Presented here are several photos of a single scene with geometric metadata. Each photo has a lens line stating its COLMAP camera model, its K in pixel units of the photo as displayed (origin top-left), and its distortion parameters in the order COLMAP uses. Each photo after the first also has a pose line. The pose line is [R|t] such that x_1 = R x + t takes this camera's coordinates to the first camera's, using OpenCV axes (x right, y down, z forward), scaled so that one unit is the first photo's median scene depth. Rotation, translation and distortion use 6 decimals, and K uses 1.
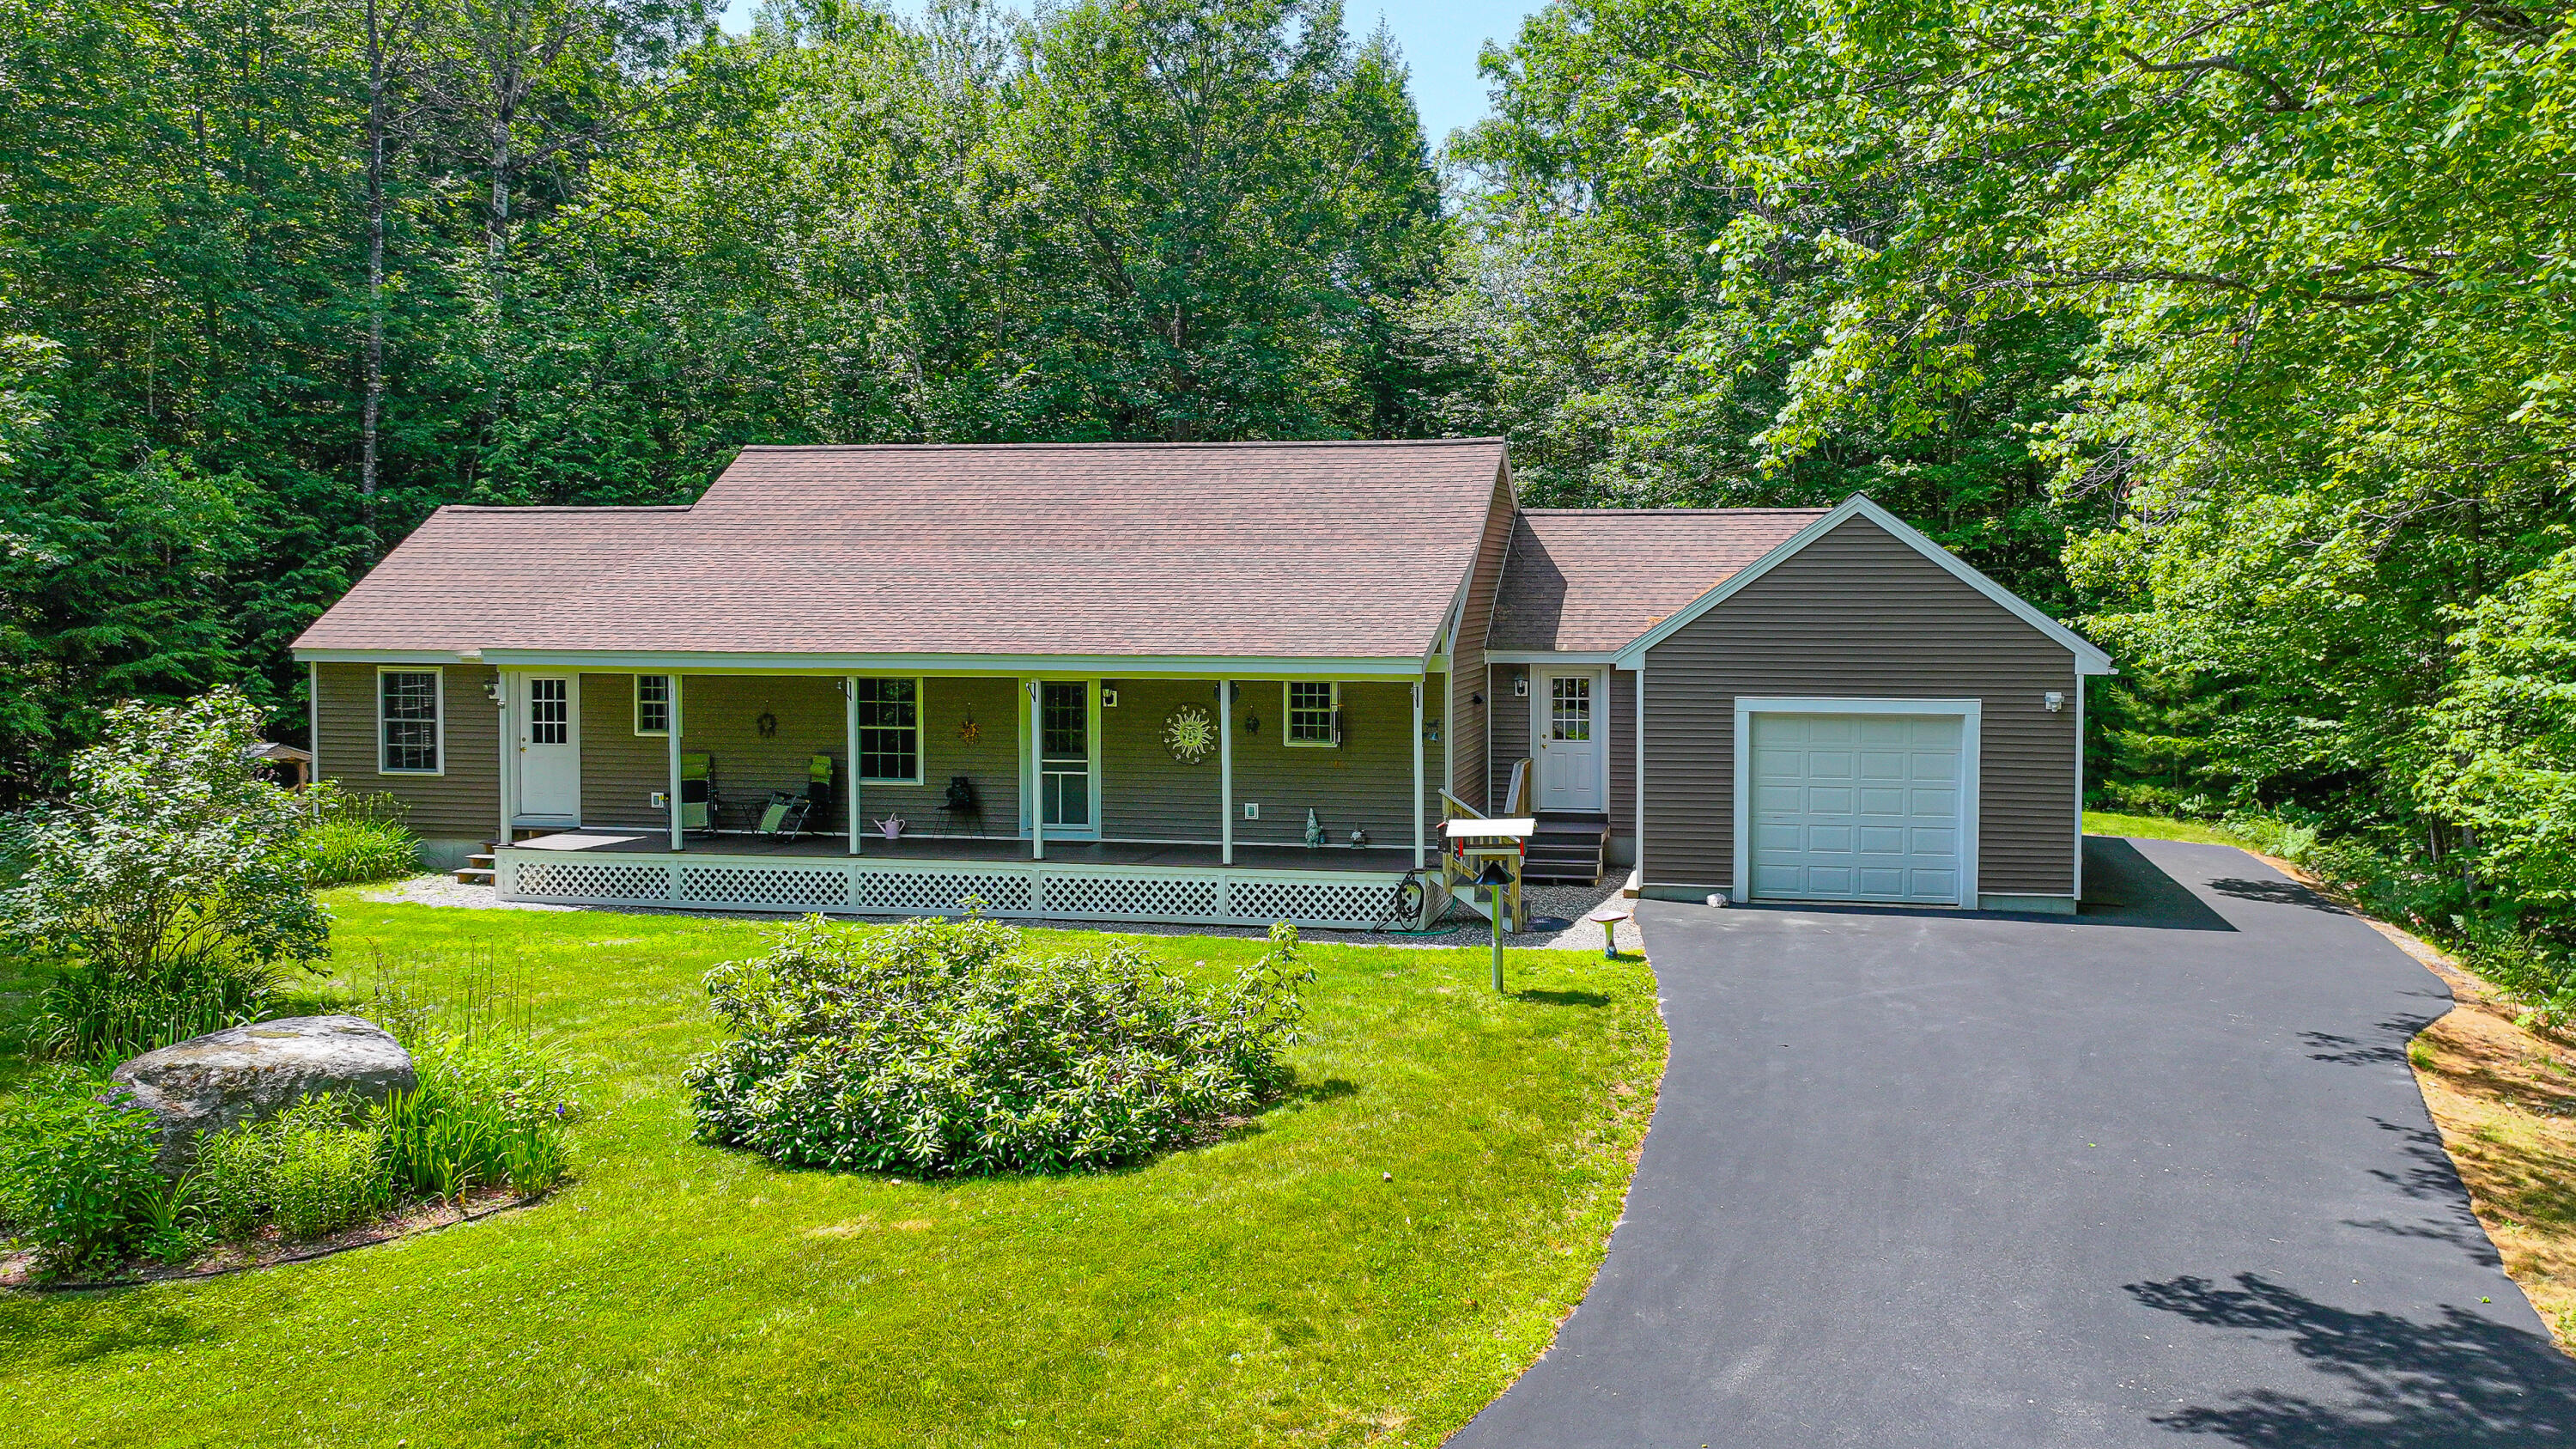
lens RADIAL K [[1857.7, 0, 1288.3], [0, 1857.7, 725.4], [0, 0, 1]] dist [0.009173, 0.002820]
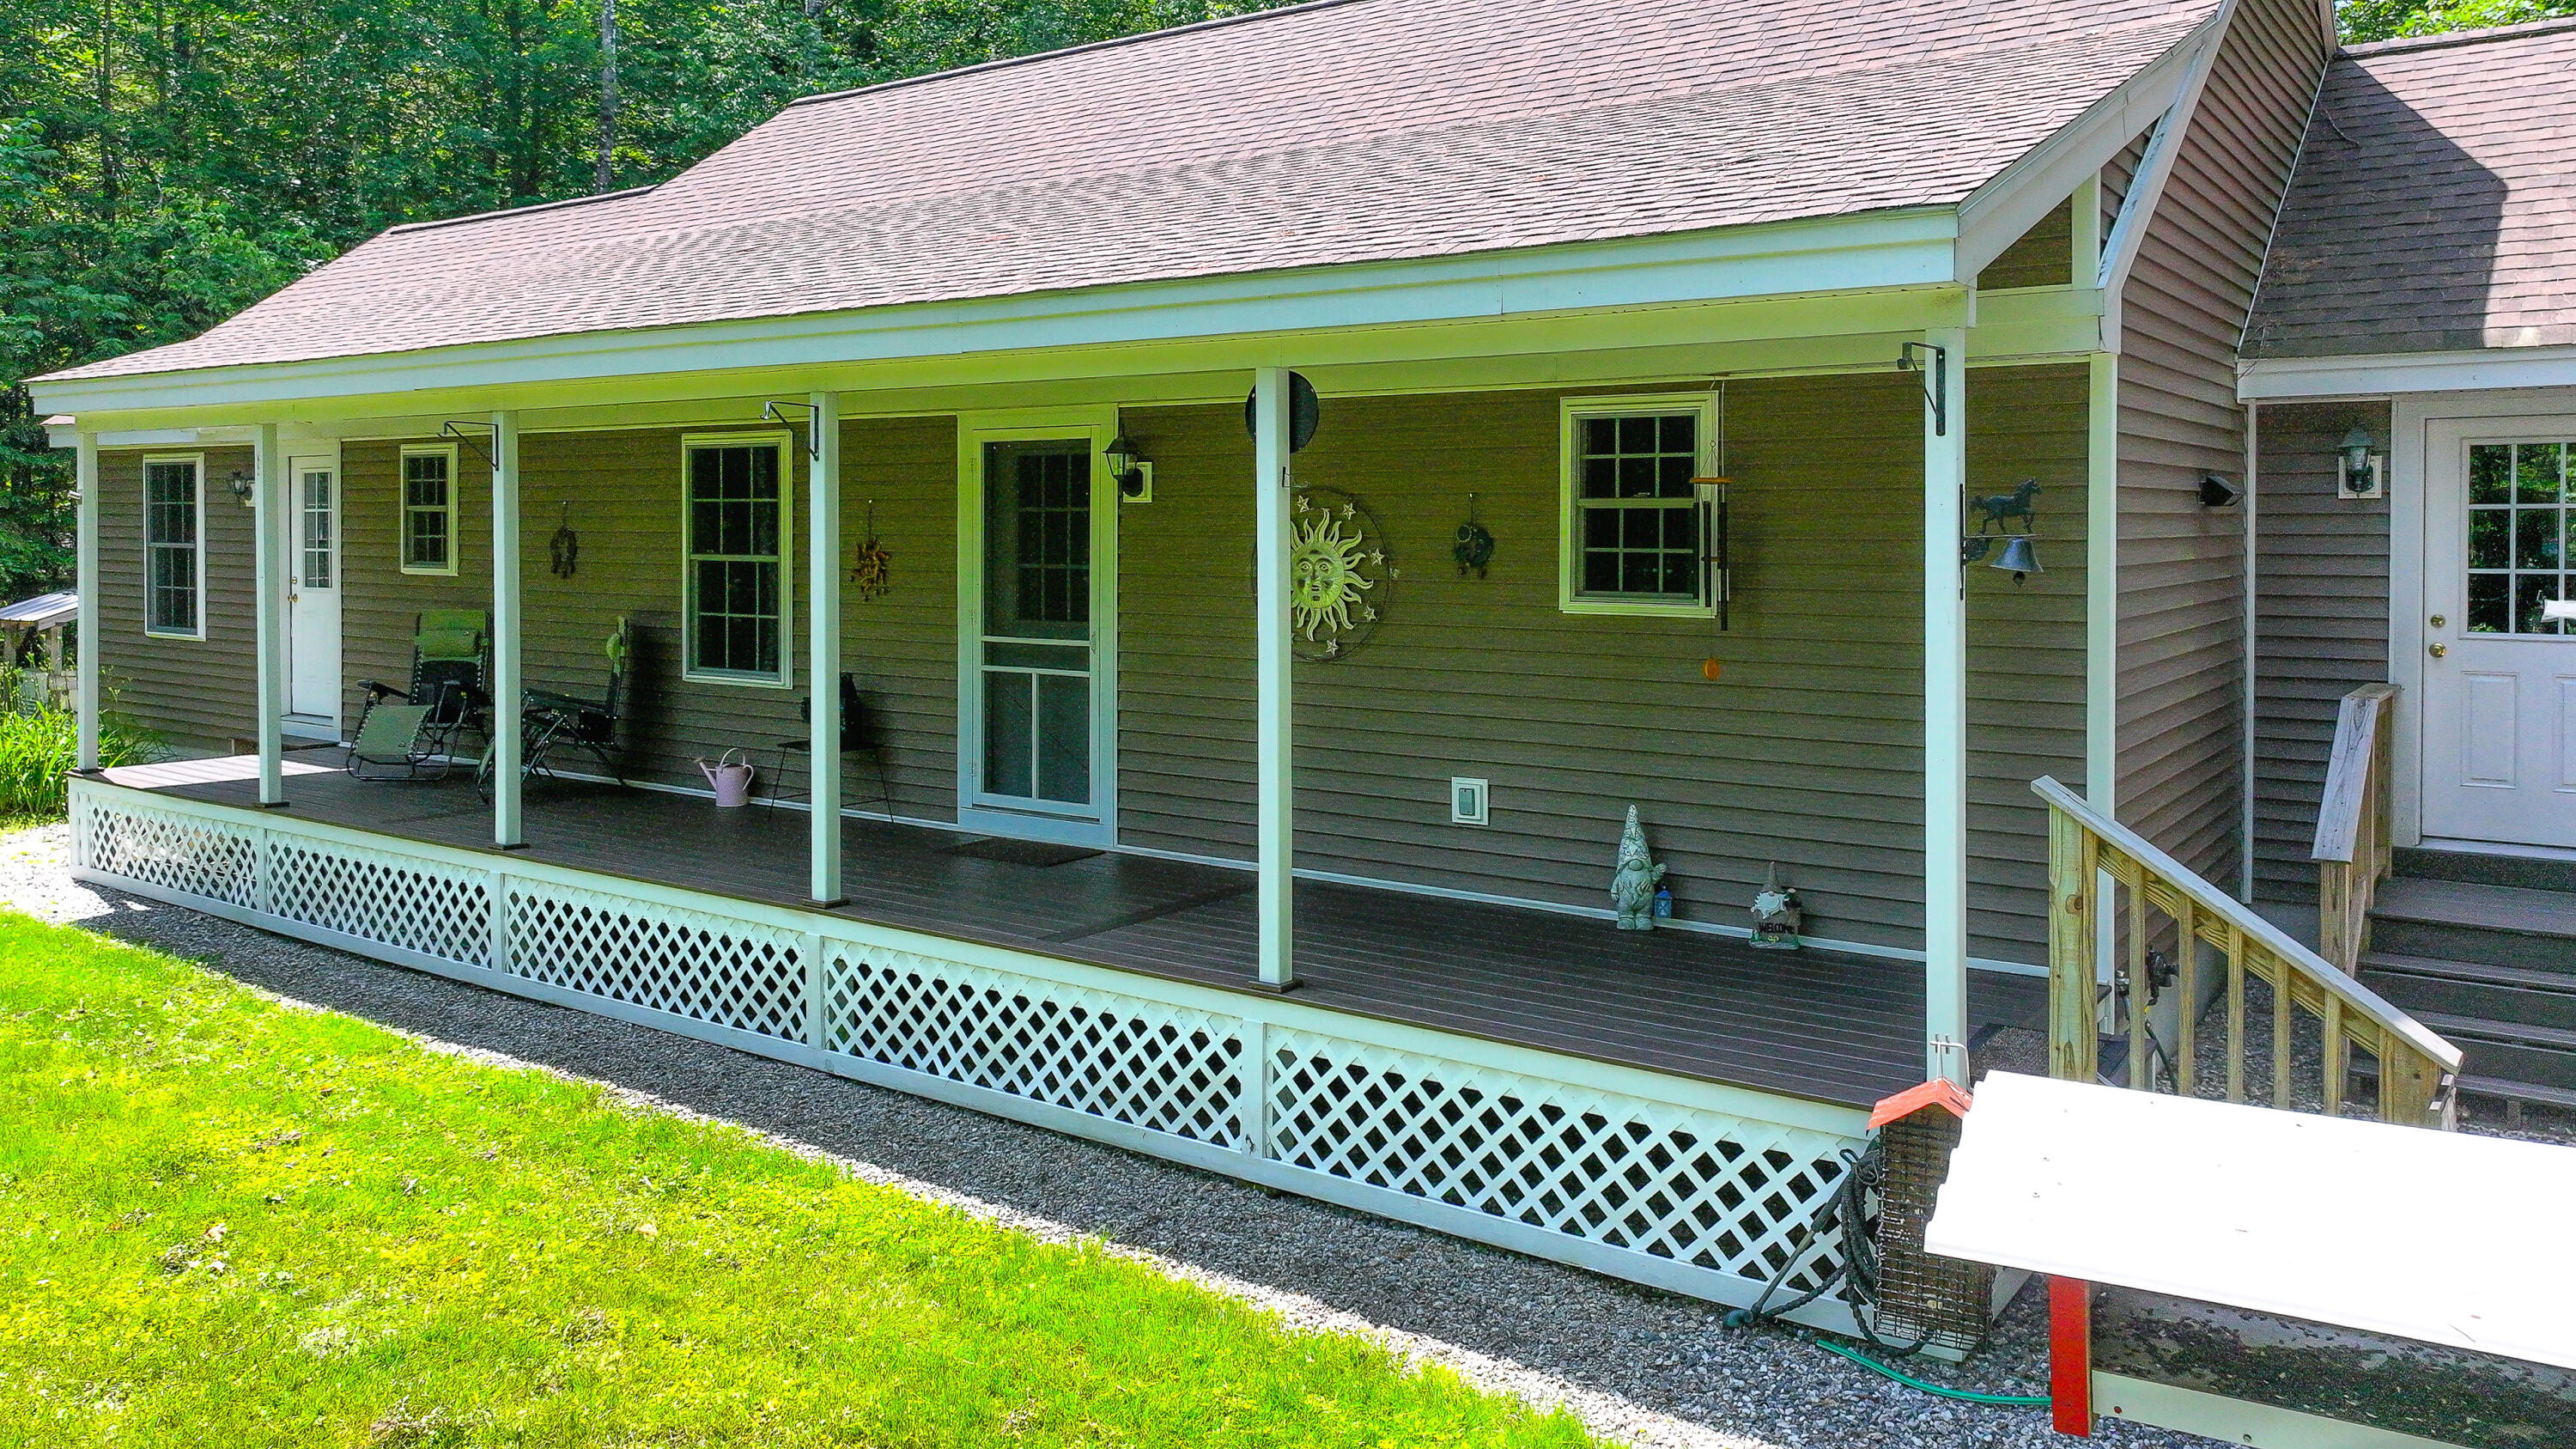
lens RADIAL K [[1857.7, 0, 1222.9], [0, 1857.7, 563.1], [0, 0, 1]] dist [0.009173, 0.002820]
pose [[0.927454, 0.015042, -0.373634, 0.066563], [-0.031330, 0.998803, -0.037559, 0.016911], [0.372622, 0.046540, 0.926816, 0.669510]]
